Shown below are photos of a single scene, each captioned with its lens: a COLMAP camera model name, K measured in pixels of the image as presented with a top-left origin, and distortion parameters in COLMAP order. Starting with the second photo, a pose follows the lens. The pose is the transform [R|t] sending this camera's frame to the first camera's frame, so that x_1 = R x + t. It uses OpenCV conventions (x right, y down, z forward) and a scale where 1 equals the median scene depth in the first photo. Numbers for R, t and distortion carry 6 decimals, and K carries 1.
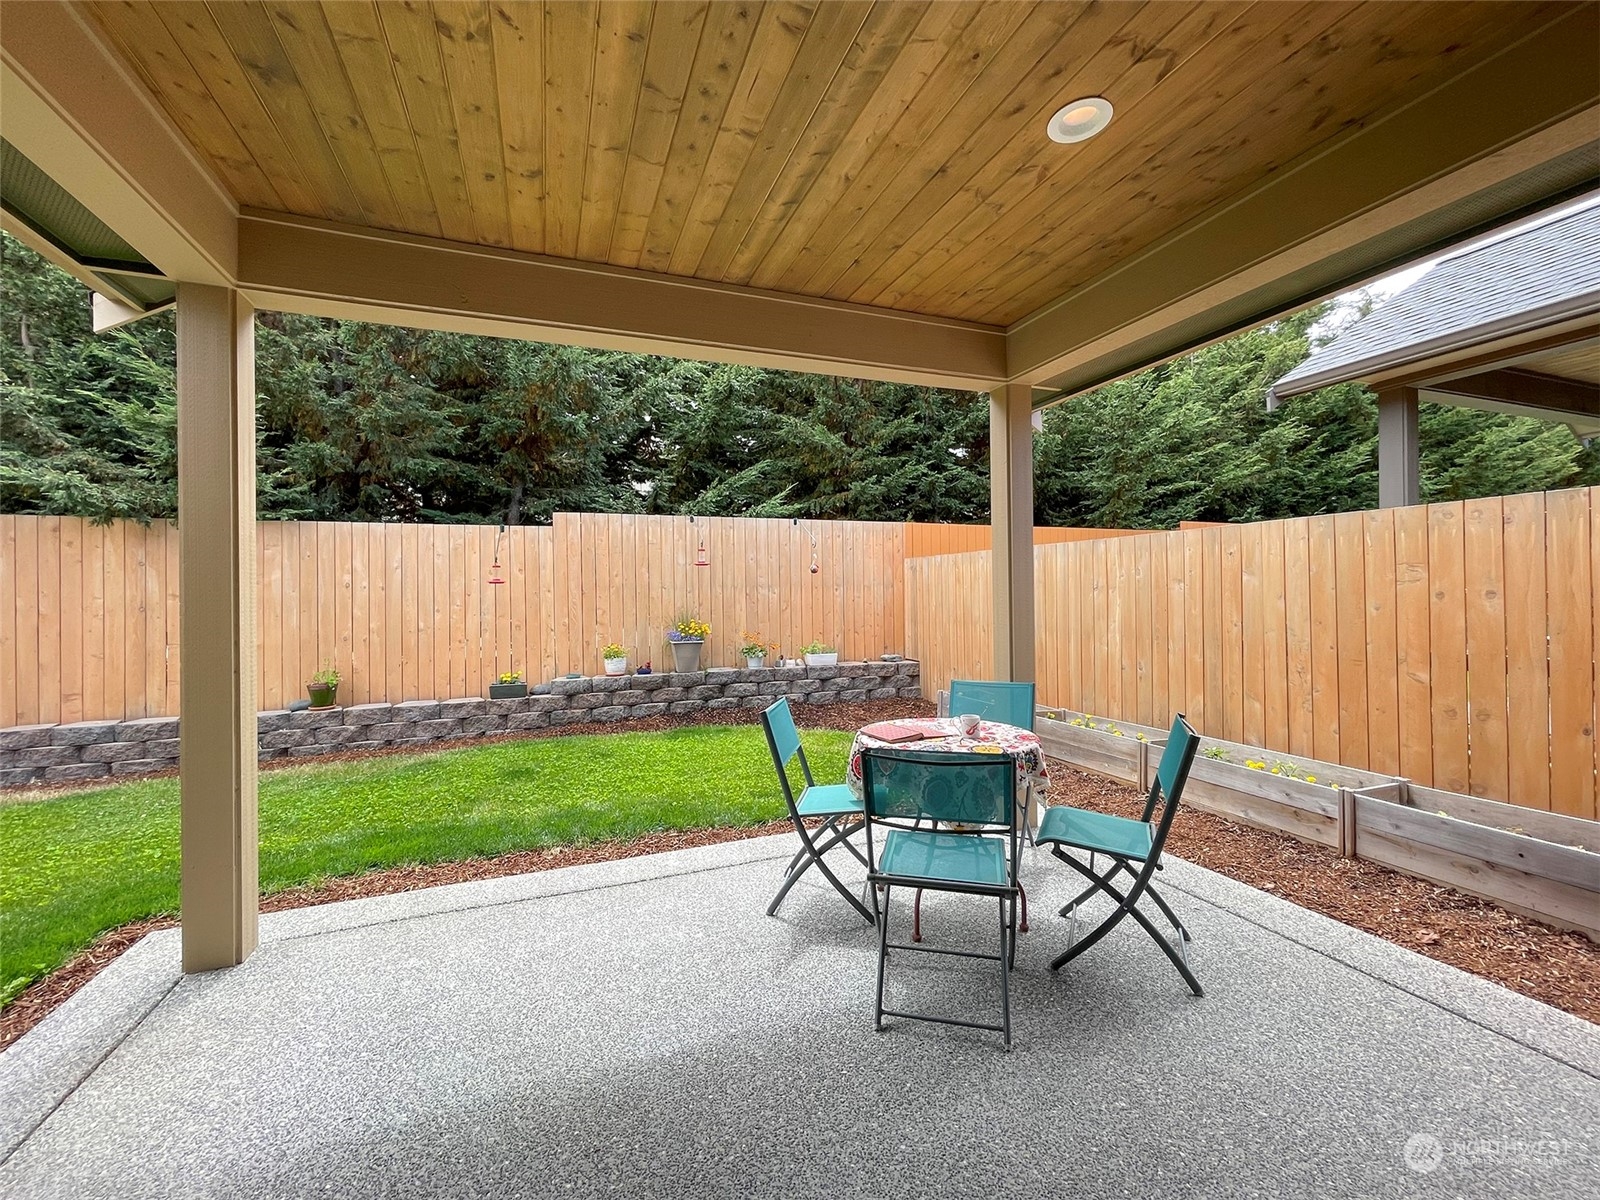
lens RADIAL K [[662.6, 0, 803.9], [0, 662.6, 588.5], [0, 0, 1]] dist [0.007778, -0.002004]
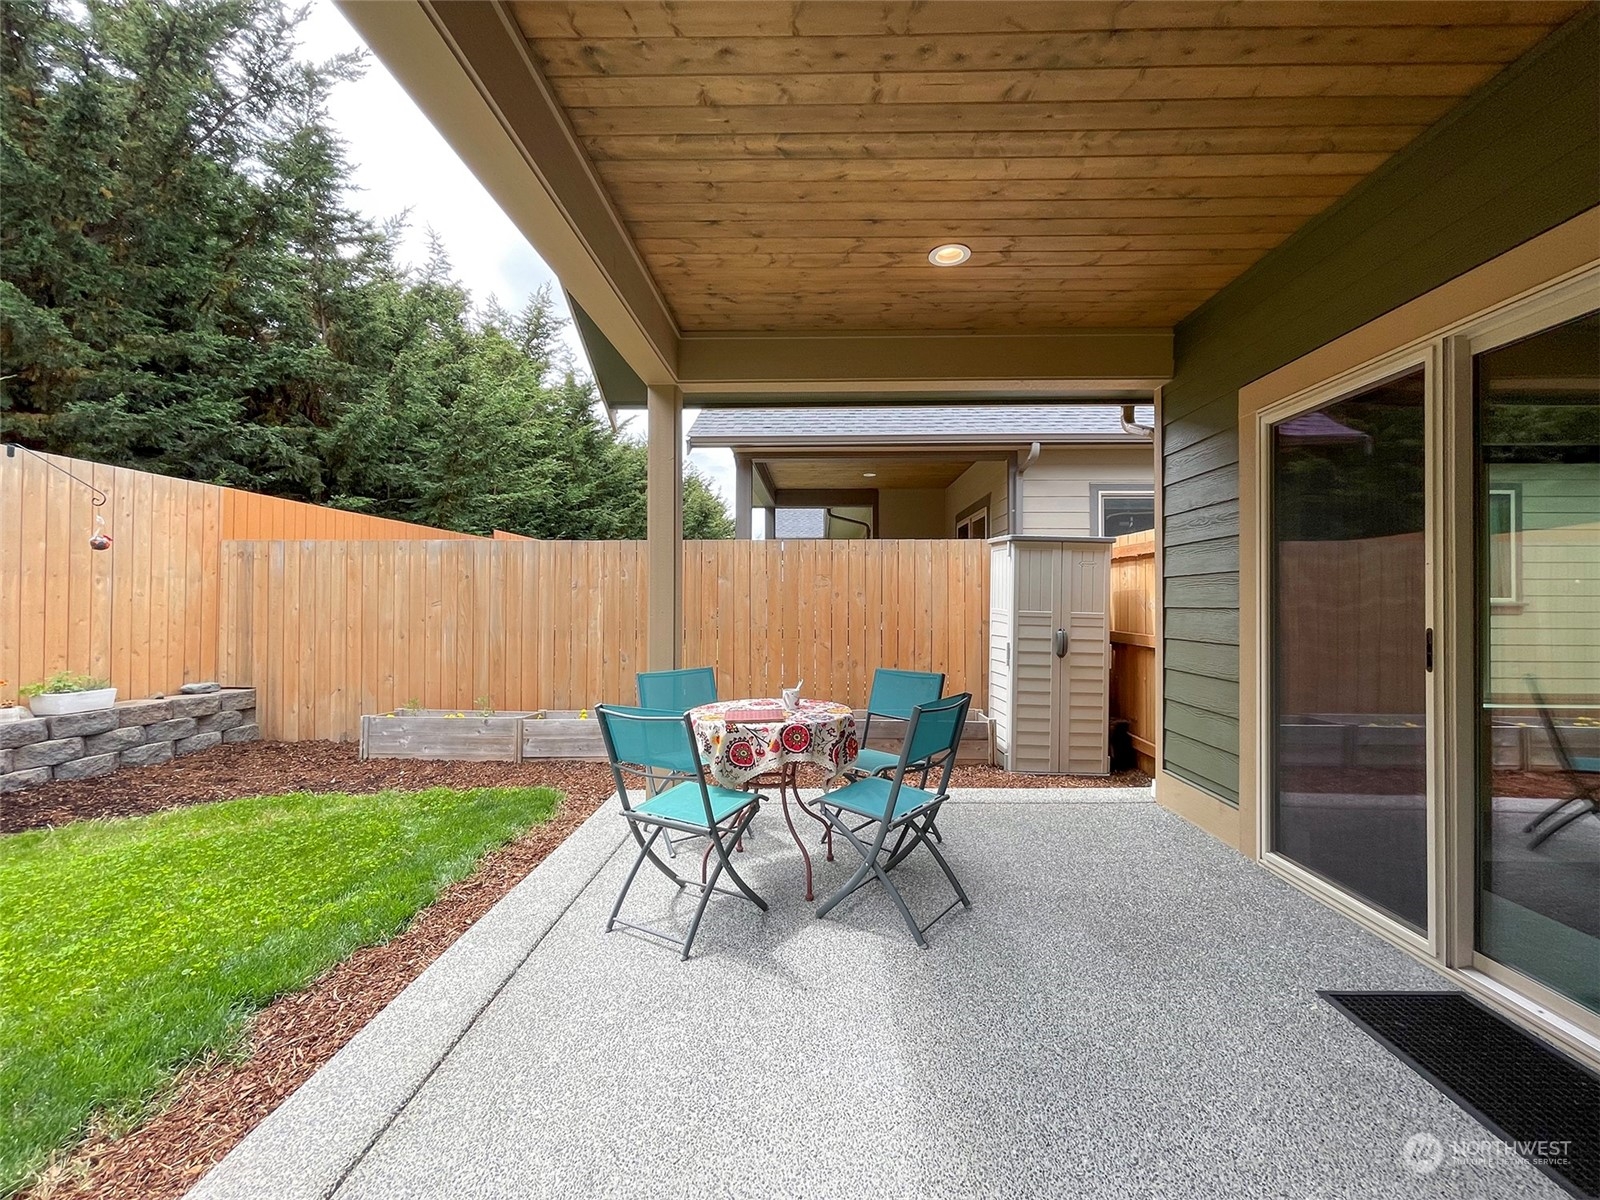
lens RADIAL K [[662.6, 0, 807.5], [0, 662.6, 596.7], [0, 0, 1]] dist [0.007778, -0.002004]
pose [[0.377337, 0.017948, 0.925902, -0.367543], [-0.010490, 0.999831, -0.015106, 0.024198], [-0.926017, -0.004013, 0.377462, 0.262173]]
